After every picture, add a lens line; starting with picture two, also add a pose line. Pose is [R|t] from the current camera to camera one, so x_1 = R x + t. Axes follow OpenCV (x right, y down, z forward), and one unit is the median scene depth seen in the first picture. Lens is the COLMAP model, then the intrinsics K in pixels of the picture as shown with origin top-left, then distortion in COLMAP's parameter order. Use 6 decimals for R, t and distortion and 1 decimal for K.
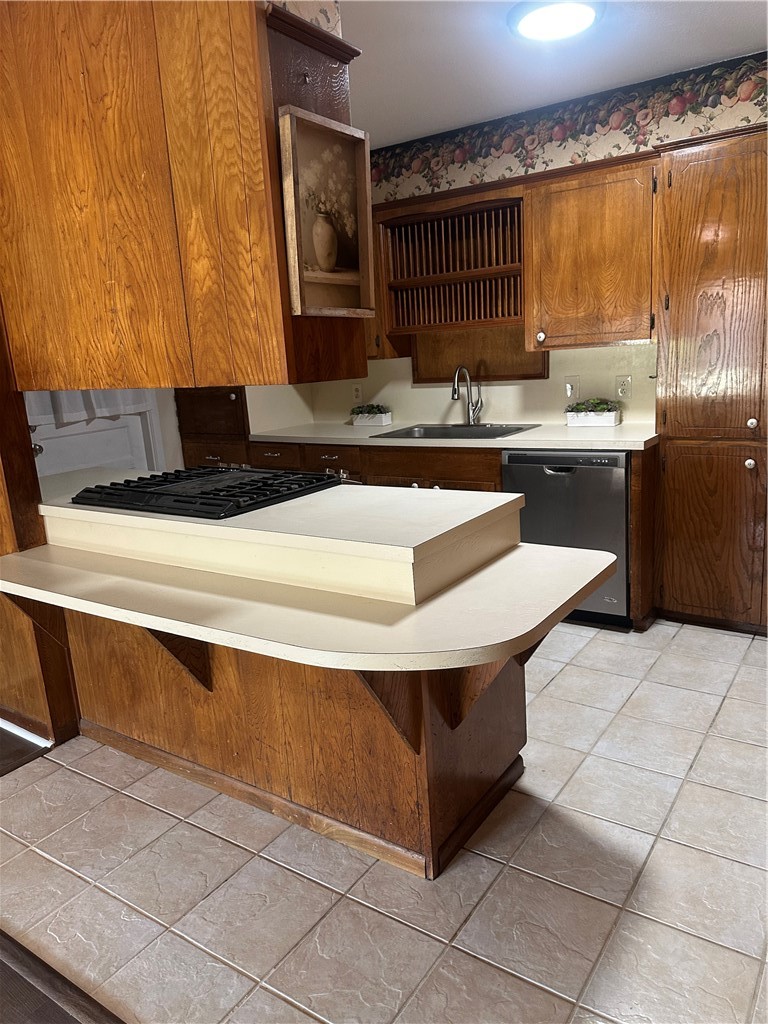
lens RADIAL K [[732.4, 0, 388.5], [0, 732.4, 511.0], [0, 0, 1]] dist [0.105755, -0.177092]
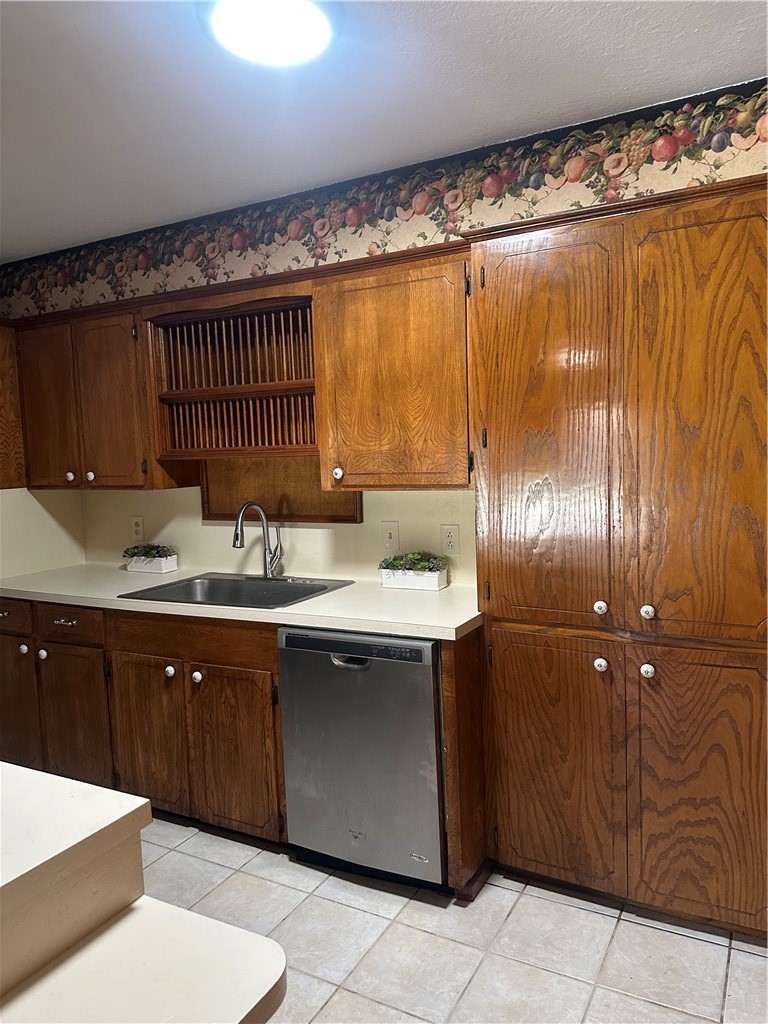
lens RADIAL K [[727.1, 0, 389.8], [0, 727.1, 510.2], [0, 0, 1]] dist [0.118785, -0.195496]
pose [[0.993816, 0.021066, 0.109026, 0.196169], [-0.005415, 0.989866, -0.141901, -0.102189], [-0.110911, 0.140433, 0.983858, 0.295641]]
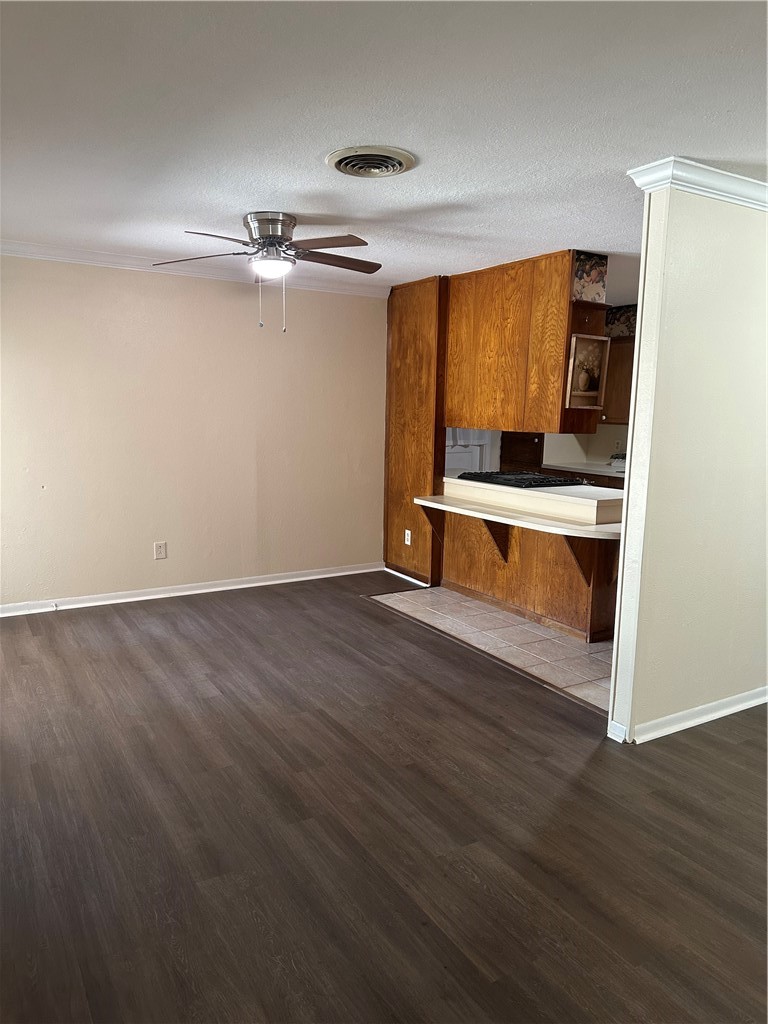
lens RADIAL K [[716.2, 0, 384.0], [0, 716.2, 512.0], [0, 0, 1]] dist [0.179424, -0.346001]
pose [[0.910389, 0.142857, -0.388308, 0.177483], [-0.167218, 0.985479, -0.029488, 0.148633], [0.378457, 0.091778, 0.921058, -0.833504]]
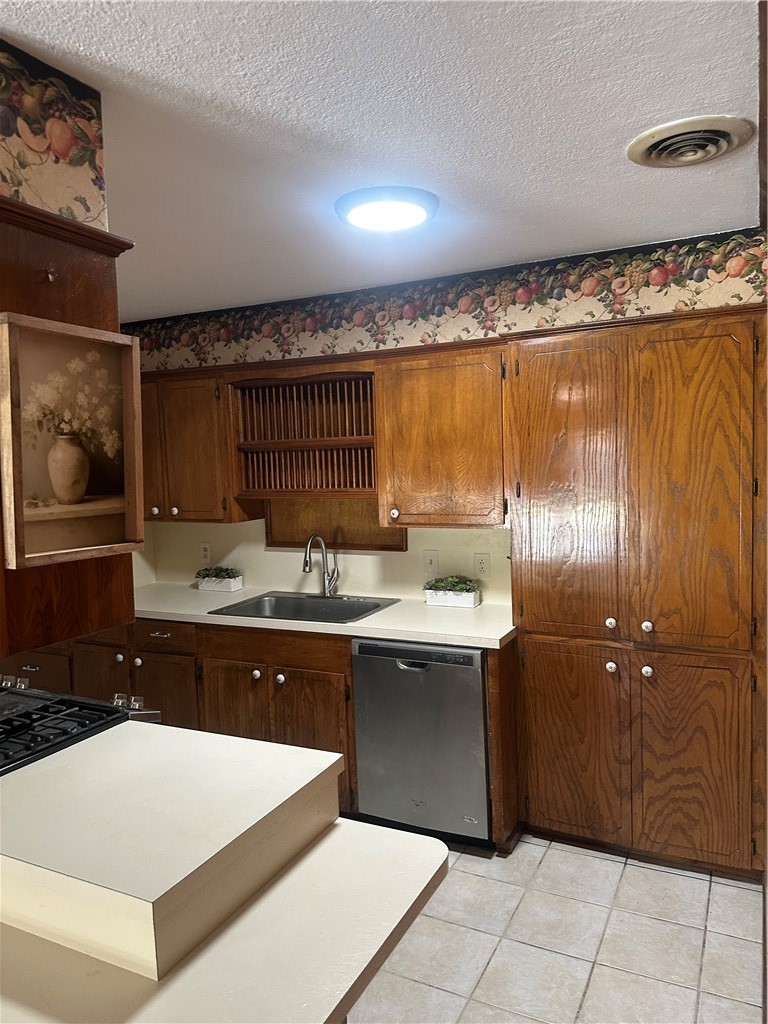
lens RADIAL K [[725.4, 0, 388.0], [0, 725.4, 507.7], [0, 0, 1]] dist [0.164188, -0.311400]
pose [[0.990182, 0.021748, 0.138081, 0.077564], [-0.000392, 0.988251, -0.152839, -0.111839], [-0.139783, 0.151284, 0.978557, 0.107967]]
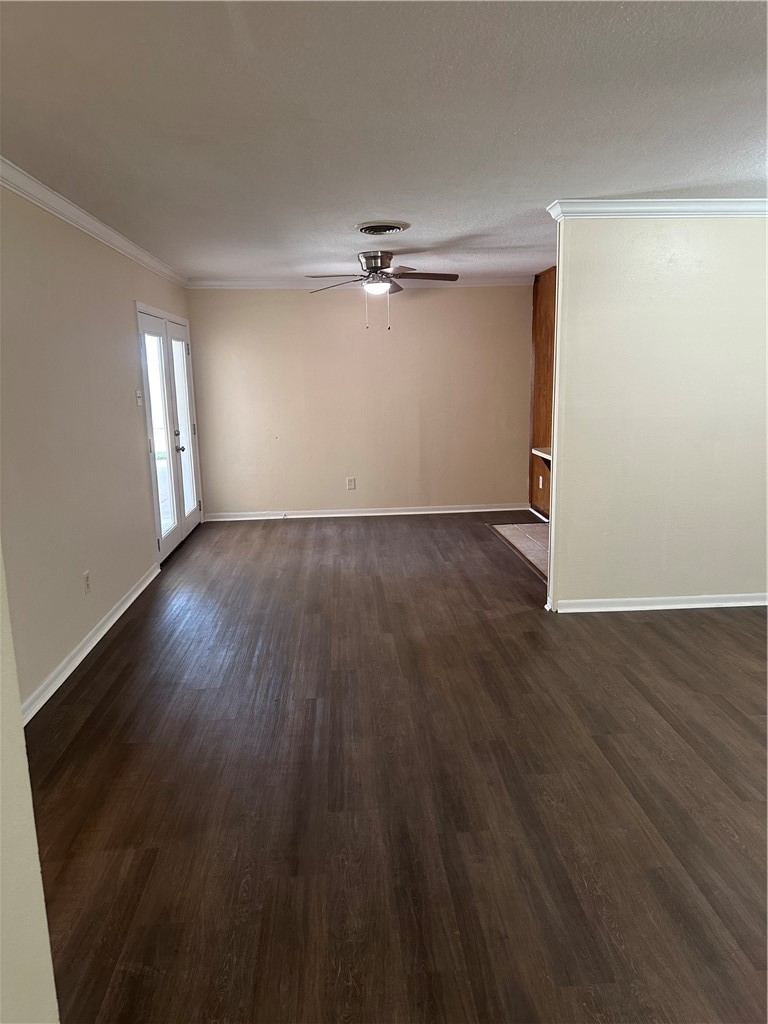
lens RADIAL K [[728.1, 0, 391.5], [0, 728.1, 507.2], [0, 0, 1]] dist [0.163524, -0.287753]
pose [[0.627224, 0.192267, -0.754734, 0.949536], [-0.190992, 0.977432, 0.090275, 0.108378], [0.755058, 0.087525, 0.649790, -0.938043]]
